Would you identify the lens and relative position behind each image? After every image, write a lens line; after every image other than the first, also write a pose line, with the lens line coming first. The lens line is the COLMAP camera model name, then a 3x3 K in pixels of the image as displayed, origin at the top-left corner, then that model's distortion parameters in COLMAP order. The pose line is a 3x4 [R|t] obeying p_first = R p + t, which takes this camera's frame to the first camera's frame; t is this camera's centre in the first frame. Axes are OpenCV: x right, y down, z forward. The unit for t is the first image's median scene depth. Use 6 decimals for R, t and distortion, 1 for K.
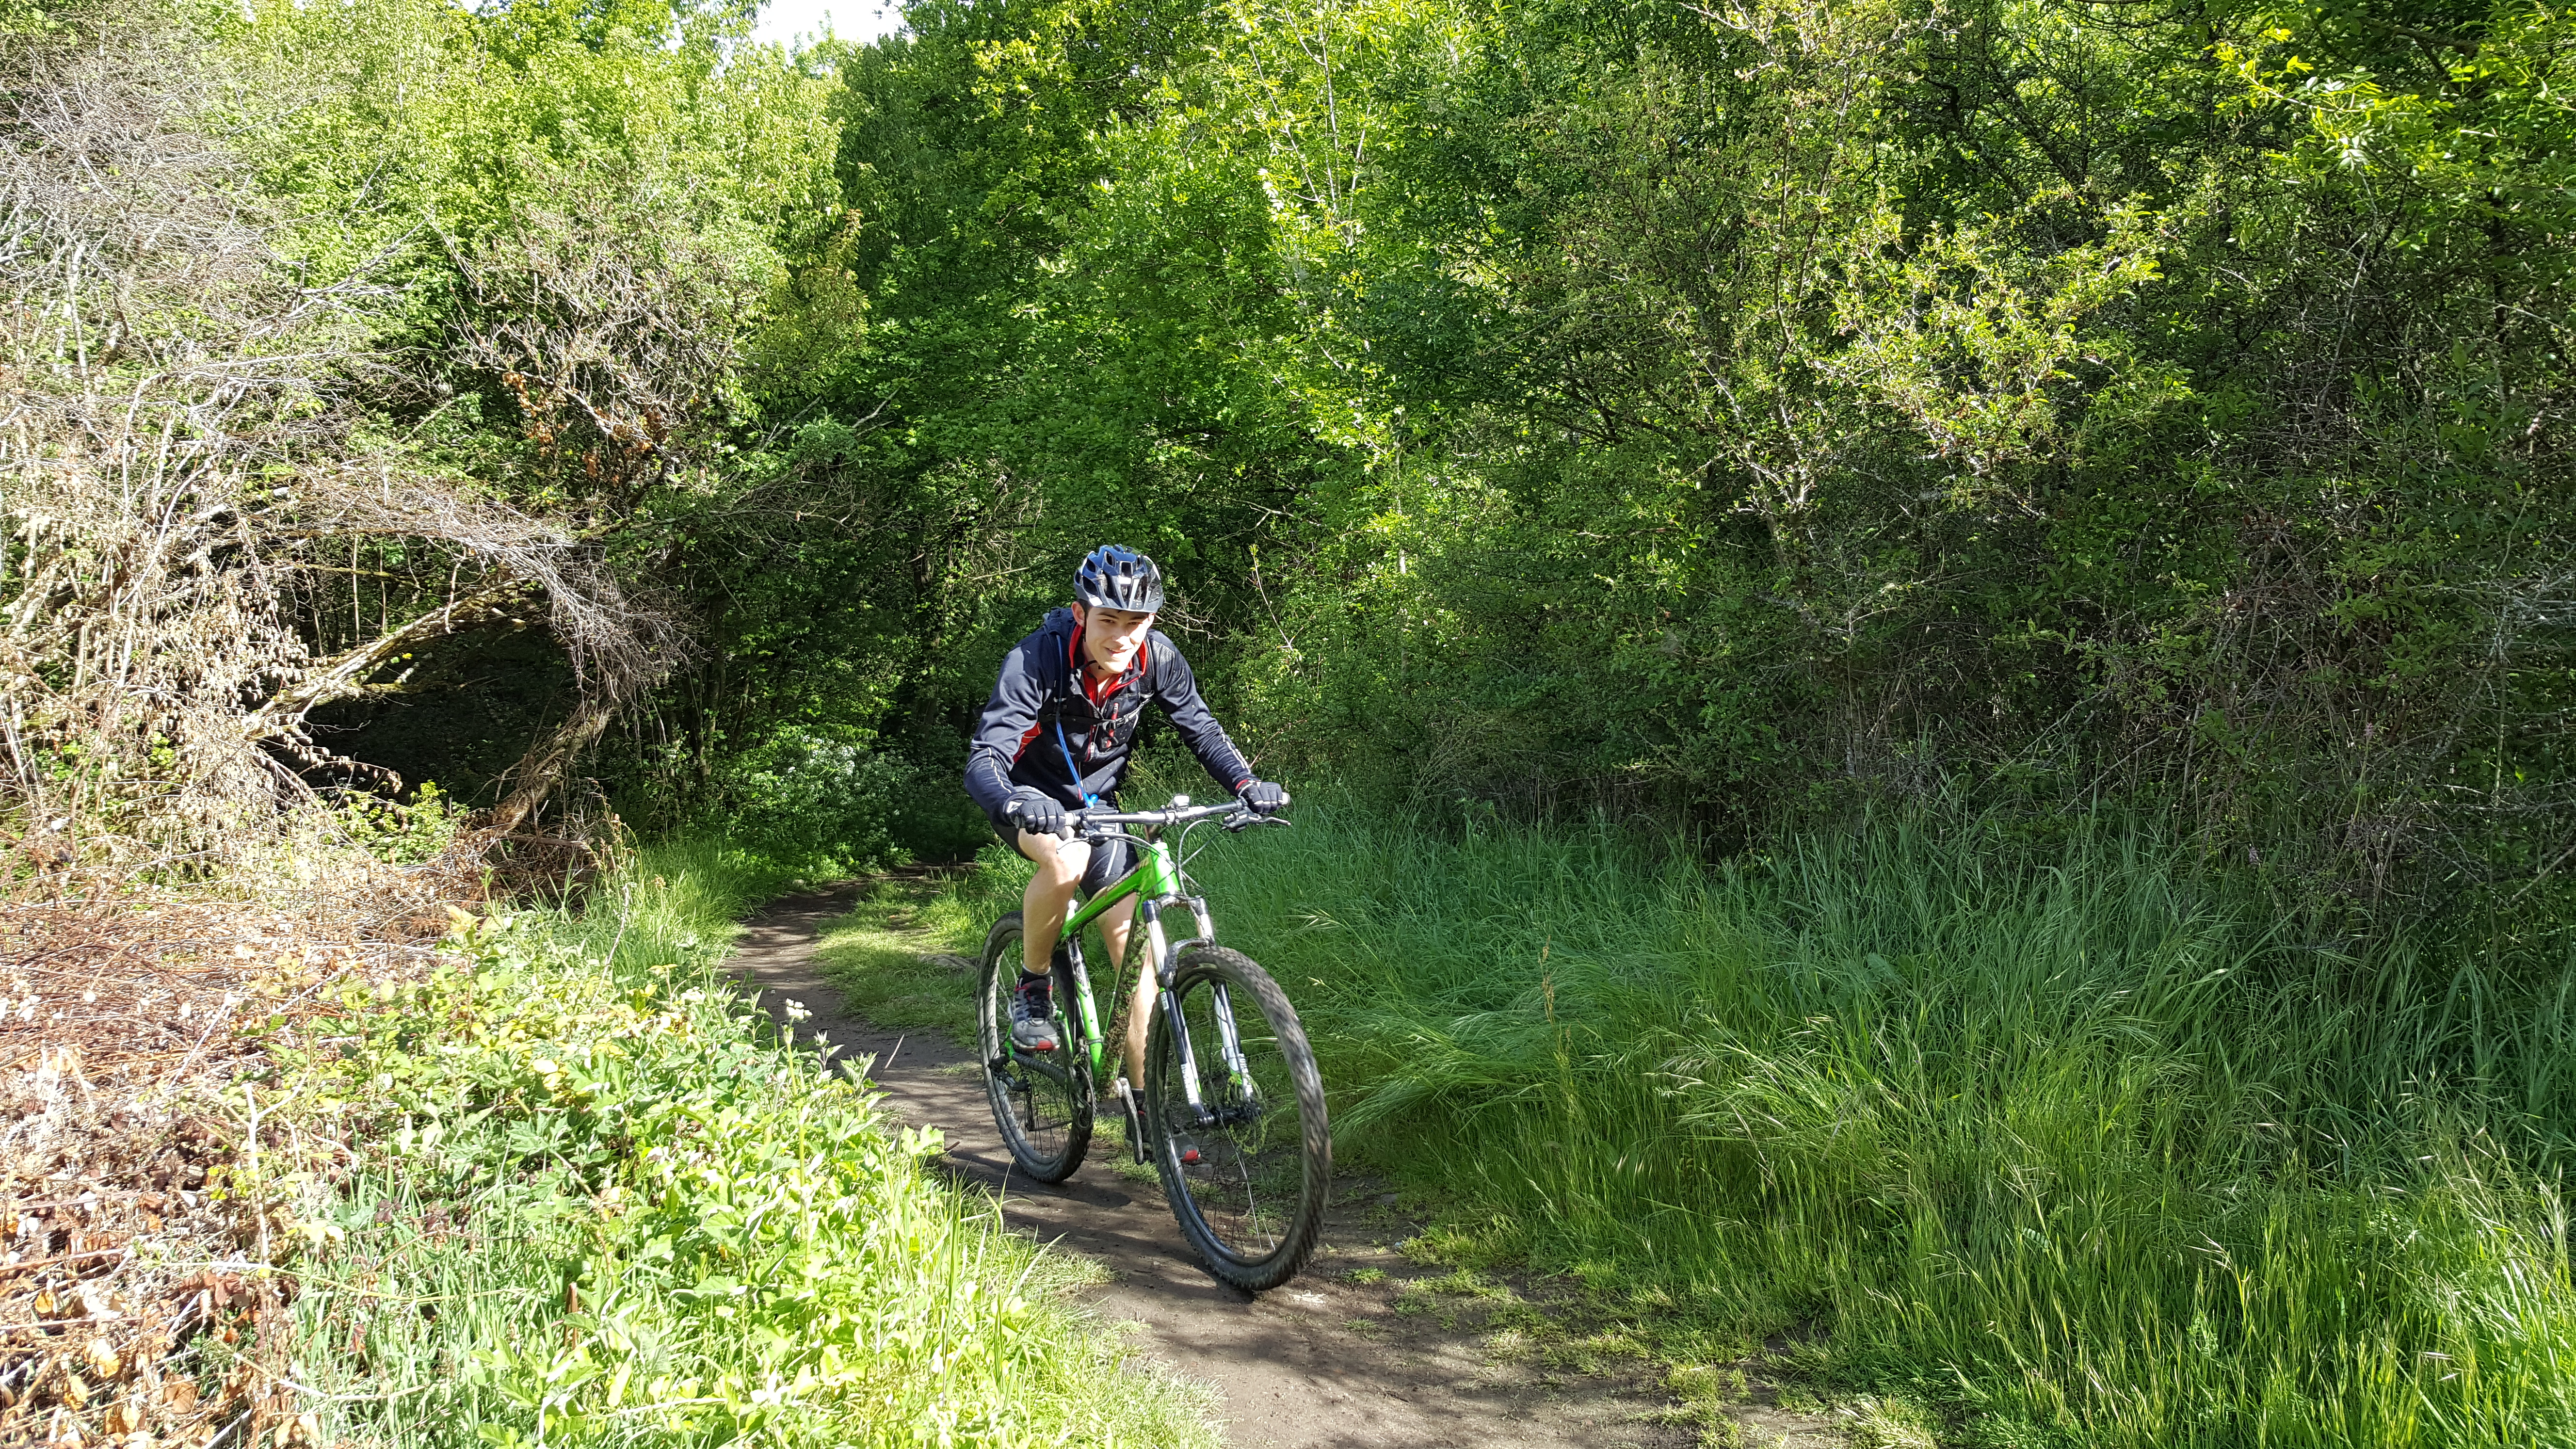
lens RADIAL K [[1891.4, 0, 1320.3], [0, 1891.4, 721.1], [0, 0, 1]] dist [0.054594, -0.077900]
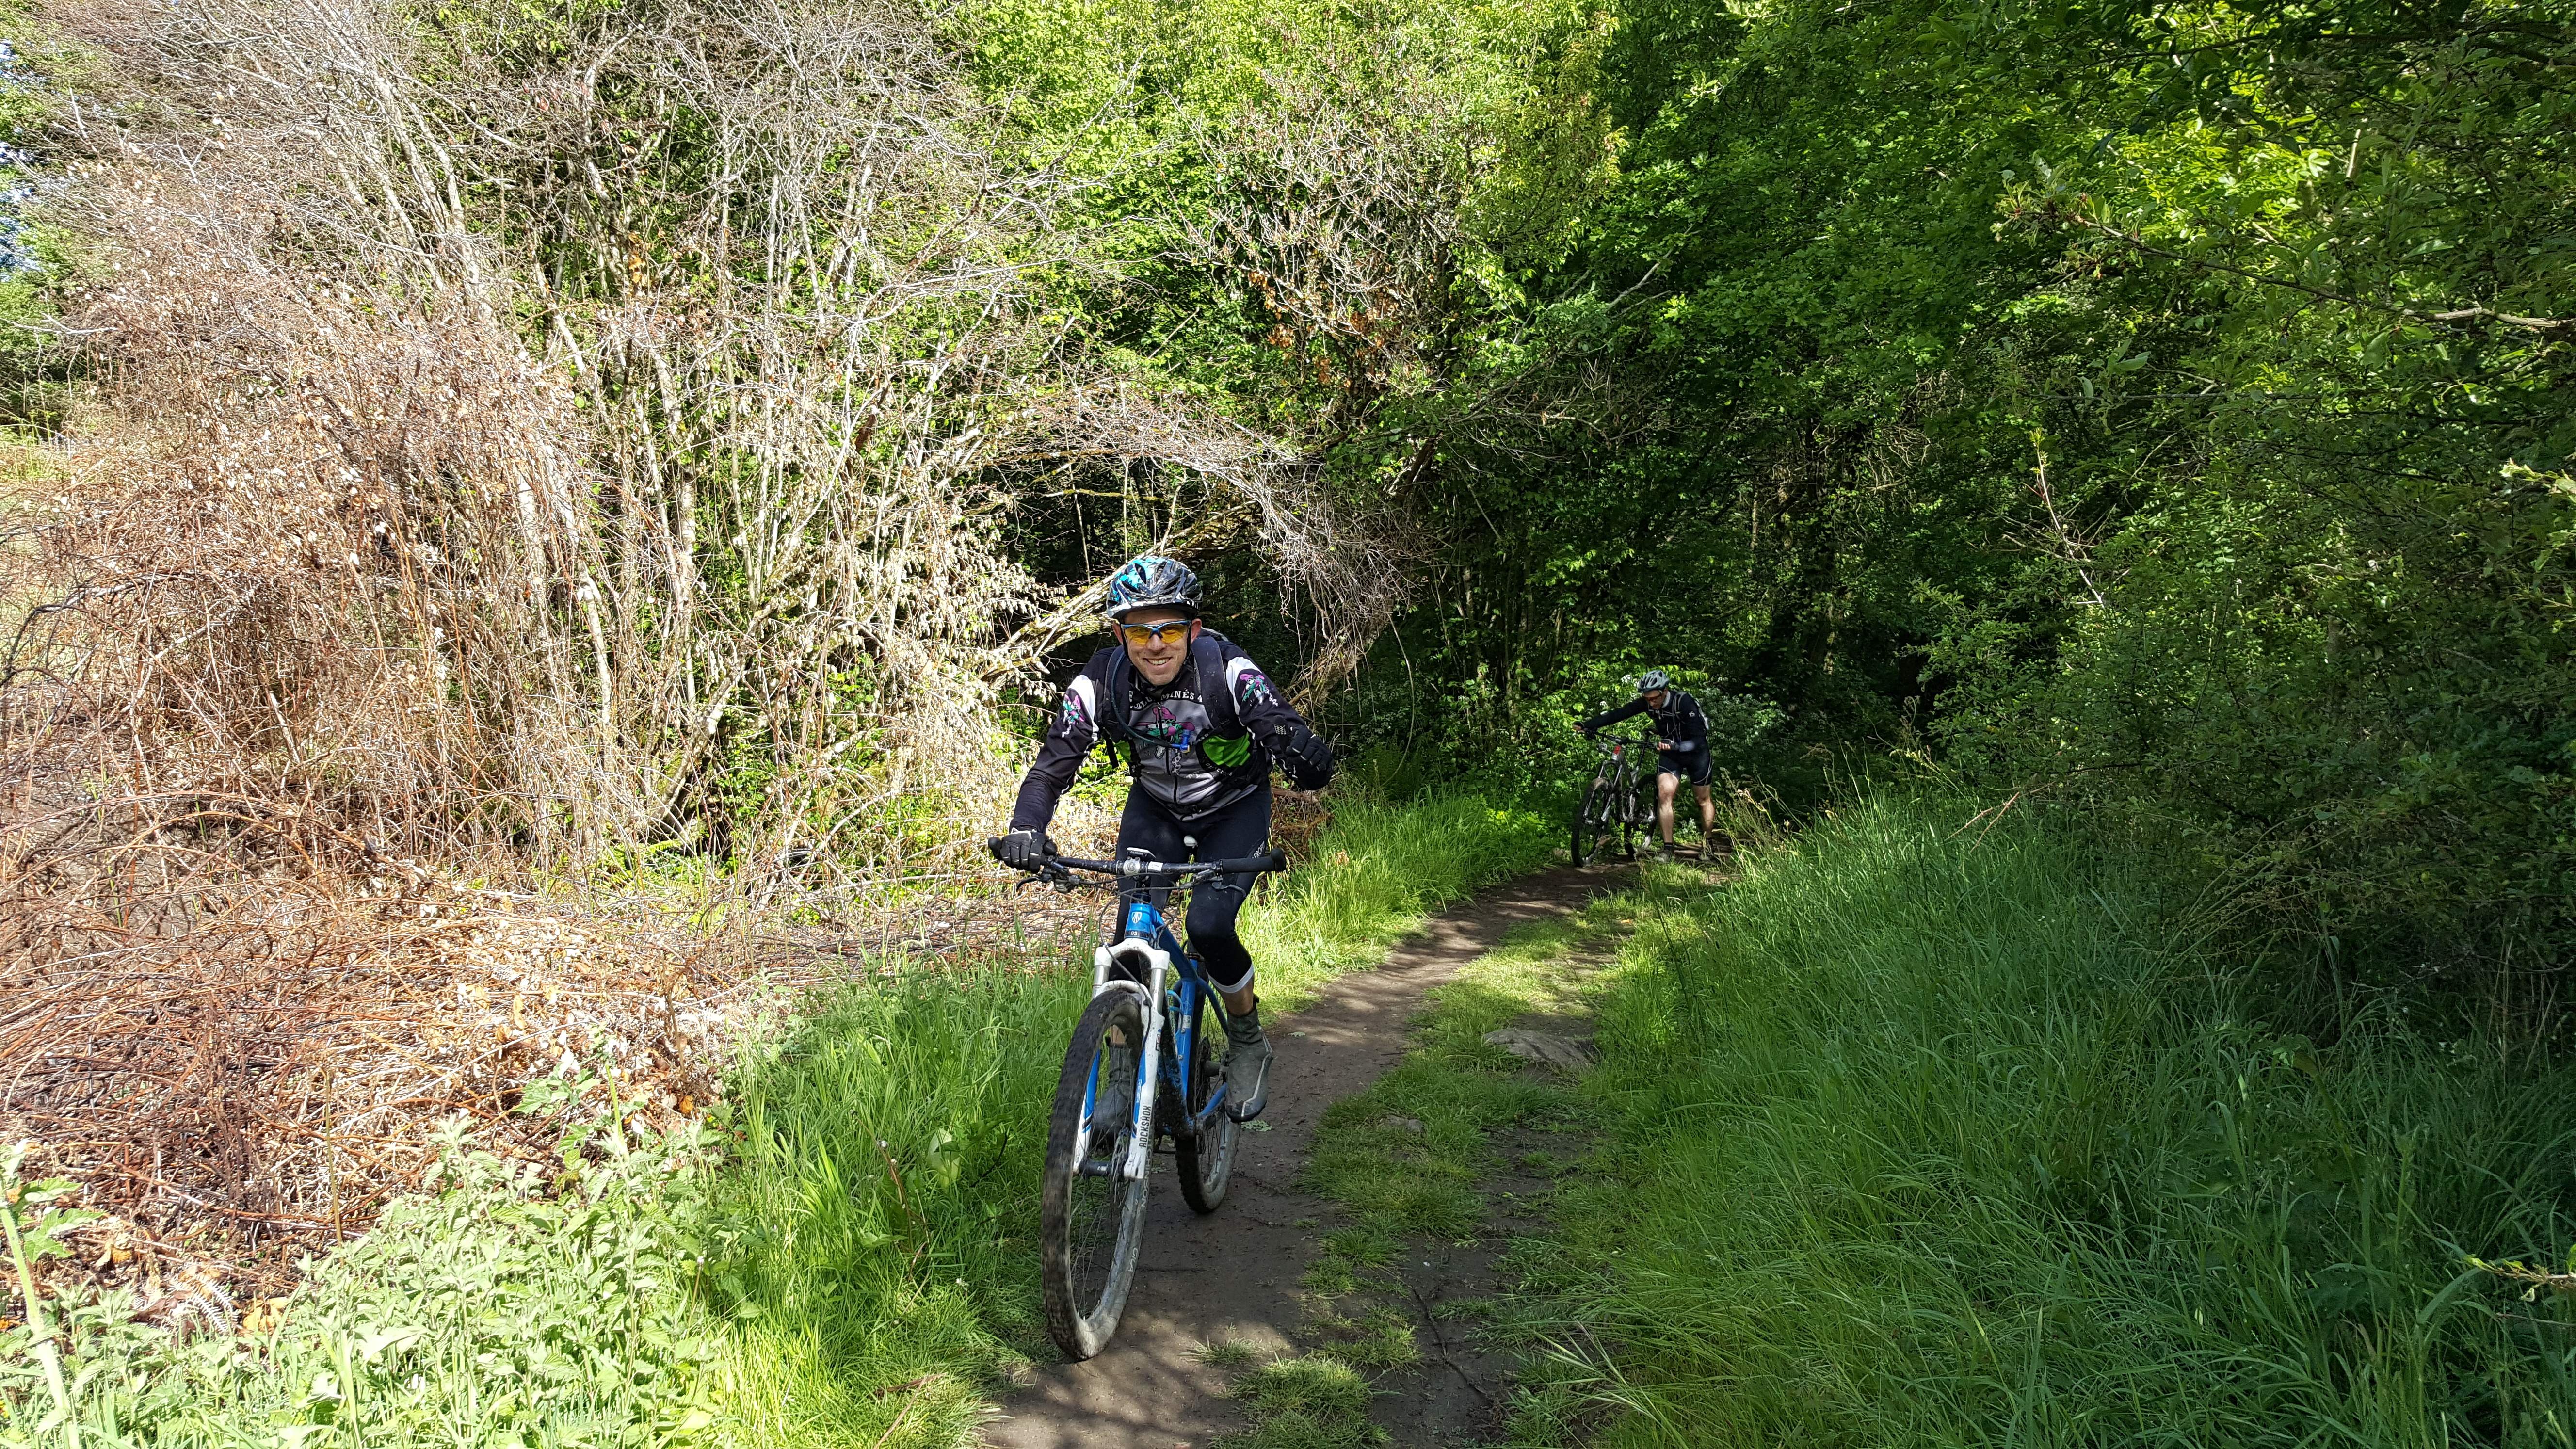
lens RADIAL K [[1891.4, 0, 1223.5], [0, 1891.4, 761.6], [0, 0, 1]] dist [0.054594, -0.077900]
pose [[0.846458, 0.060300, -0.529030, 0.052460], [-0.025372, 0.997006, 0.073046, -0.017490], [0.531851, -0.048408, 0.845454, 0.236706]]
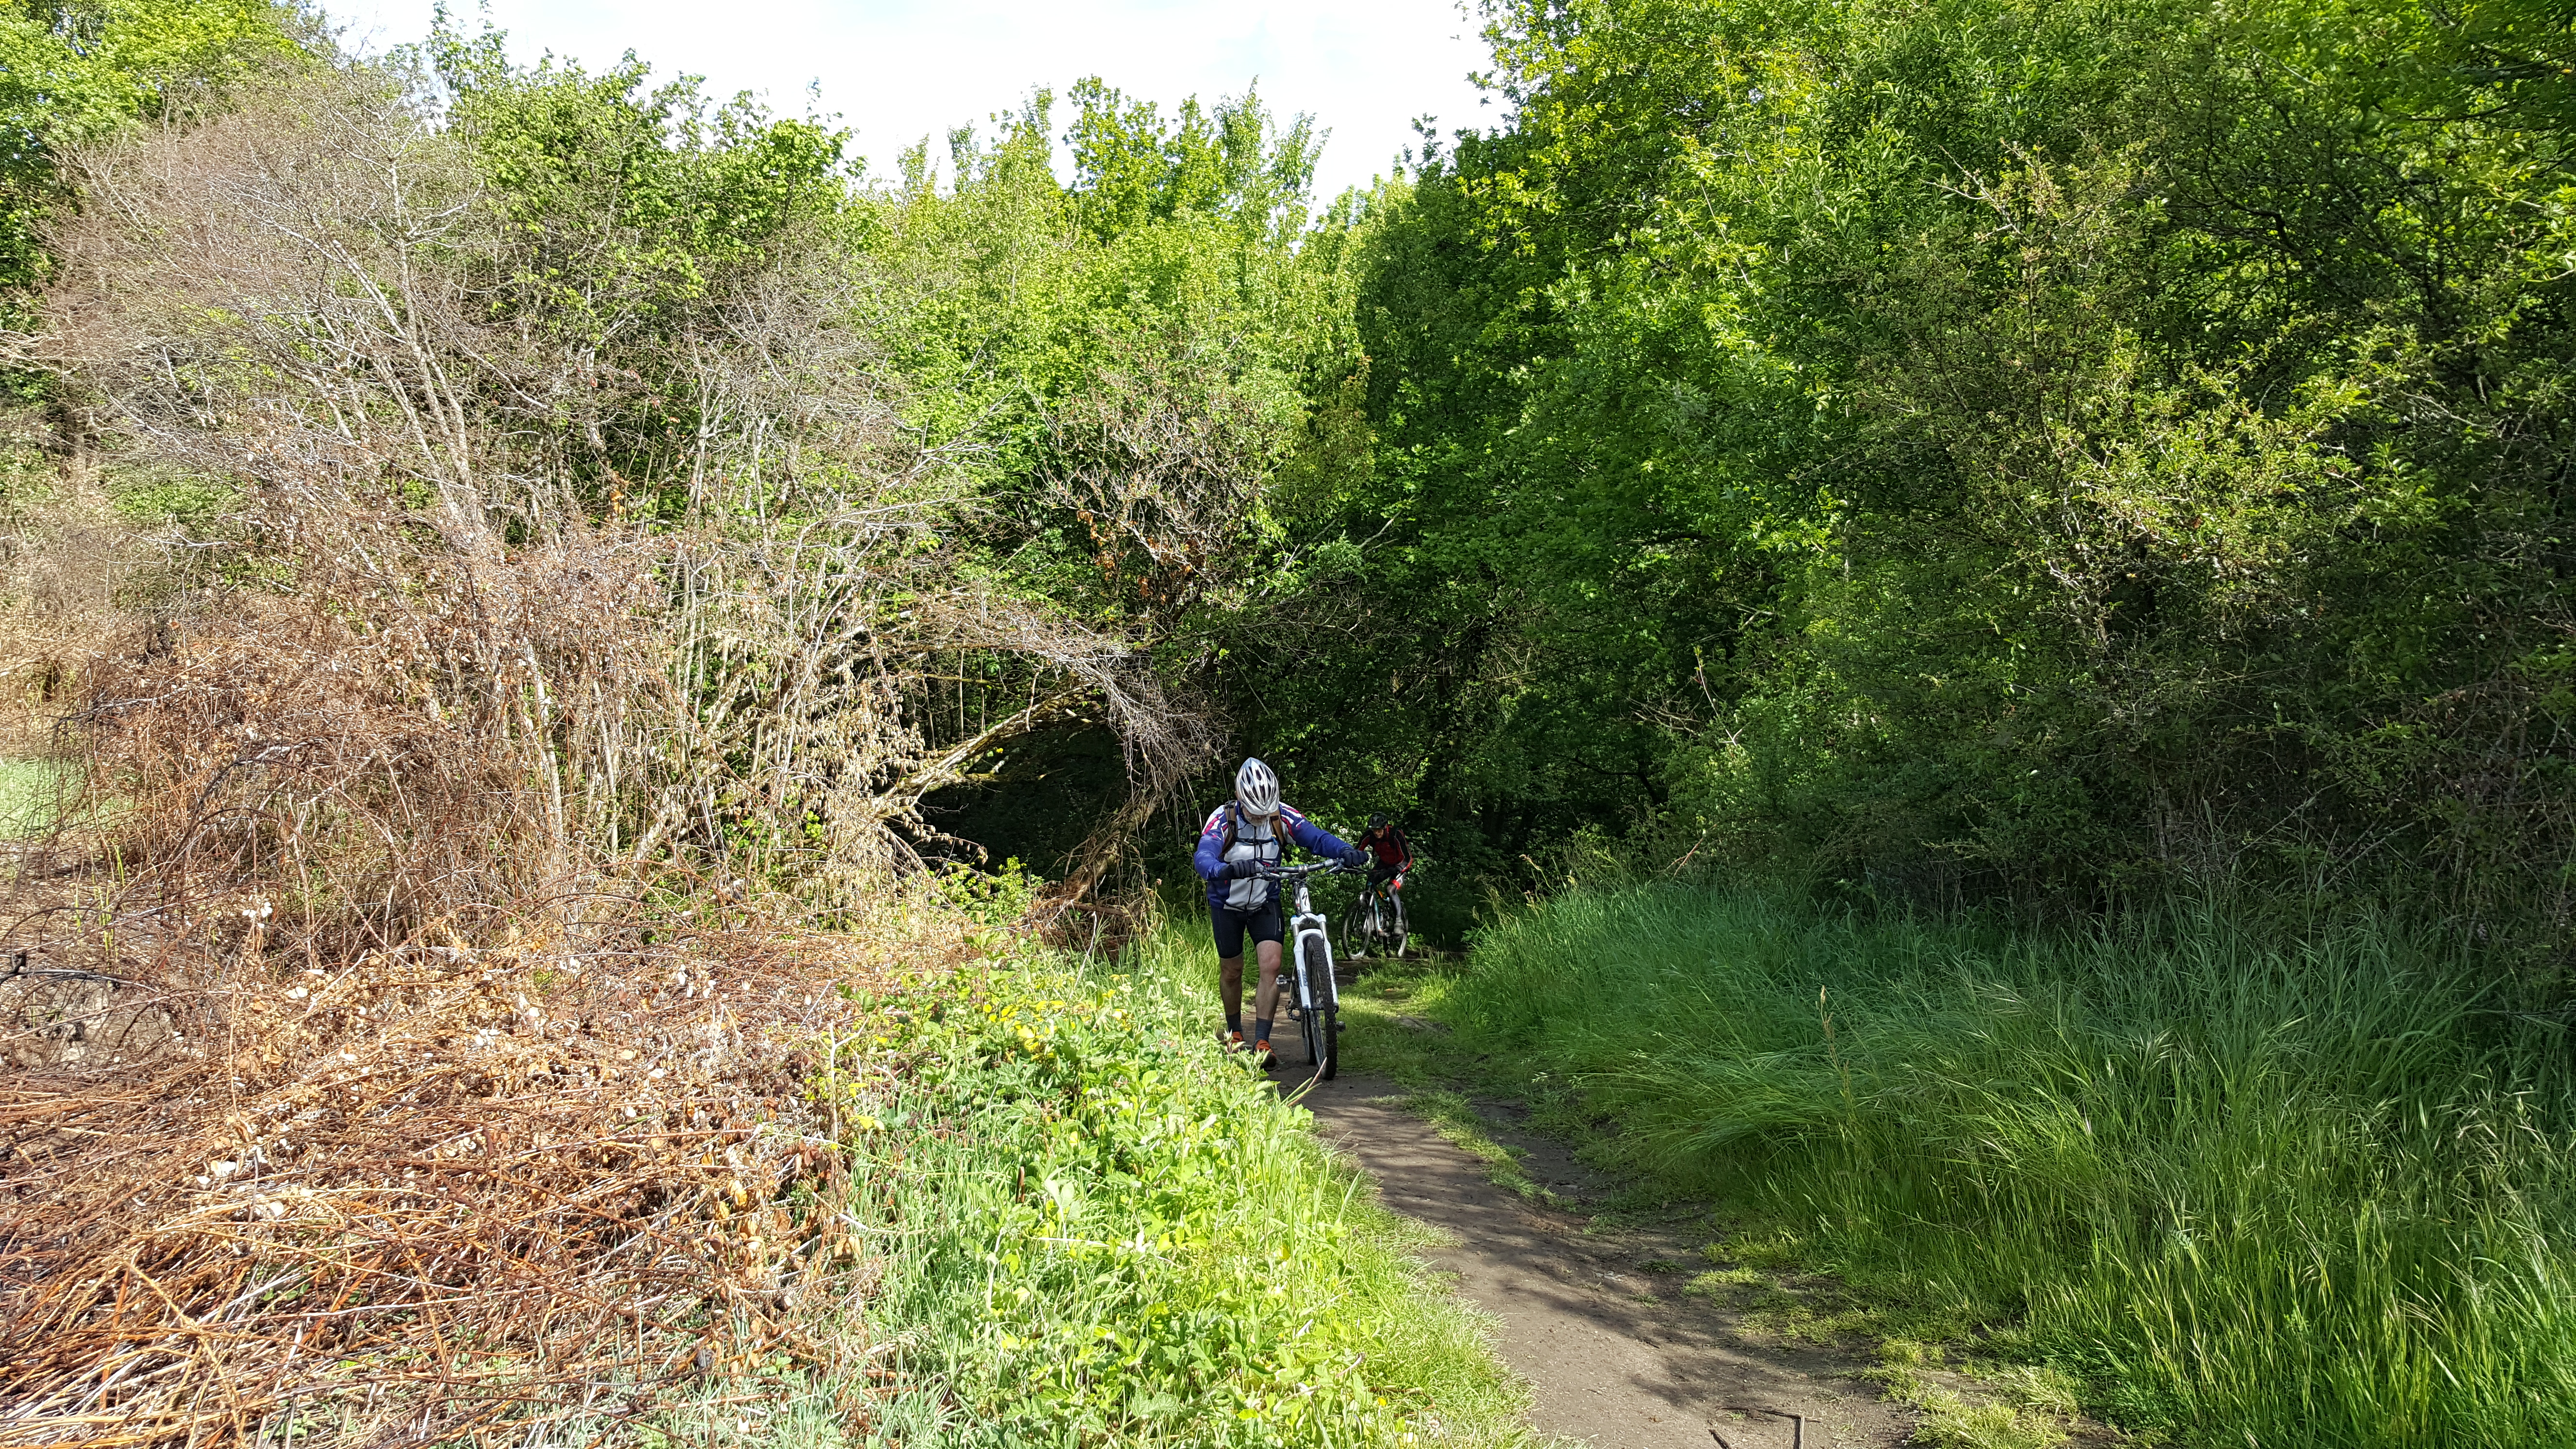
lens RADIAL K [[1891.4, 0, 1297.0], [0, 1891.4, 745.9], [0, 0, 1]] dist [0.054594, -0.077900]
pose [[0.954768, 0.003746, -0.297327, 0.051313], [-0.015857, 0.999139, -0.038331, 0.005638], [0.296928, 0.041312, 0.954006, -0.072114]]
